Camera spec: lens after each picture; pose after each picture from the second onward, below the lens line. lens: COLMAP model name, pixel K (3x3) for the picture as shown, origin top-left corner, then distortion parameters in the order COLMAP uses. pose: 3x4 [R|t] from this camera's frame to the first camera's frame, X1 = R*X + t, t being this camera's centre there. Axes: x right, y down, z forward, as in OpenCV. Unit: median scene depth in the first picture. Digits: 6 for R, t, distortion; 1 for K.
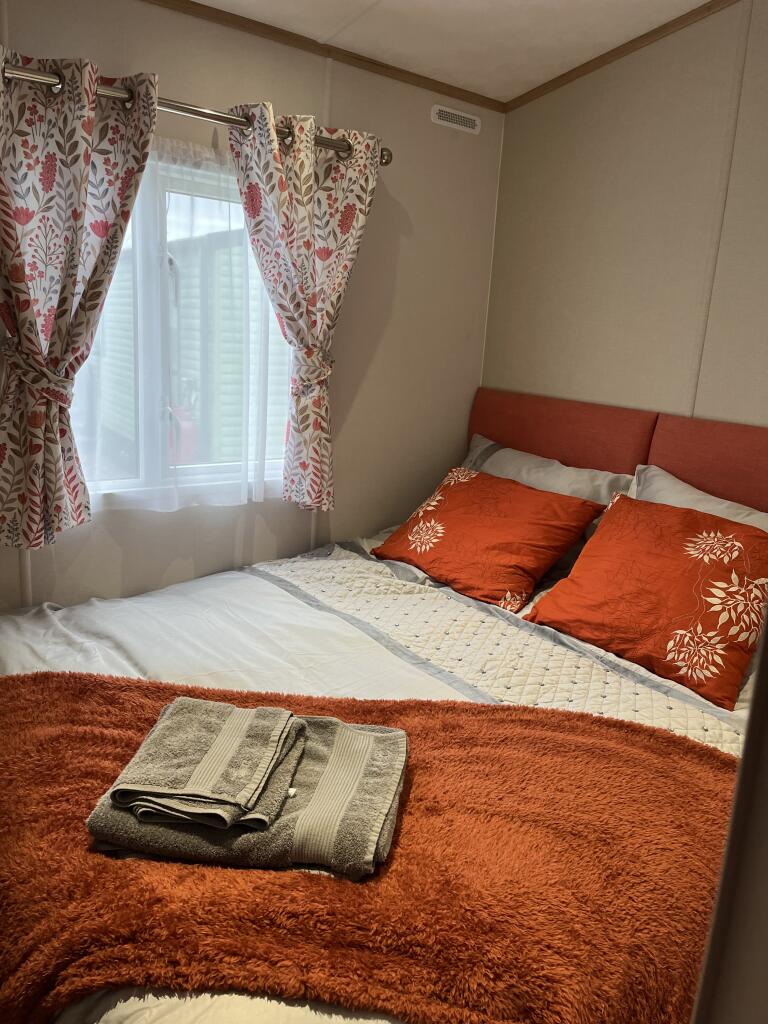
lens RADIAL K [[772.7, 0, 391.6], [0, 772.7, 507.2], [0, 0, 1]] dist [0.067589, -0.086811]
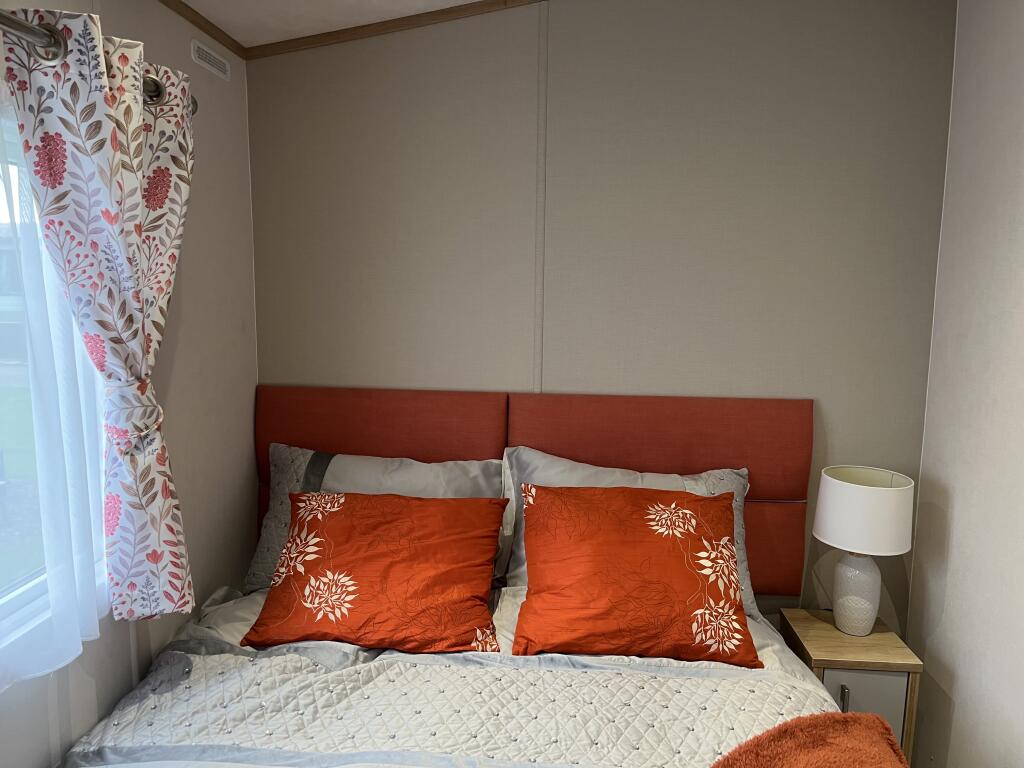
lens RADIAL K [[772.7, 0, 521.4], [0, 772.7, 386.9], [0, 0, 1]] dist [0.067589, -0.086811]
pose [[0.666020, -0.150317, 0.730631, -0.386401], [0.192995, 0.980859, 0.025870, -0.159347], [-0.720535, 0.123778, 0.682282, 0.331012]]
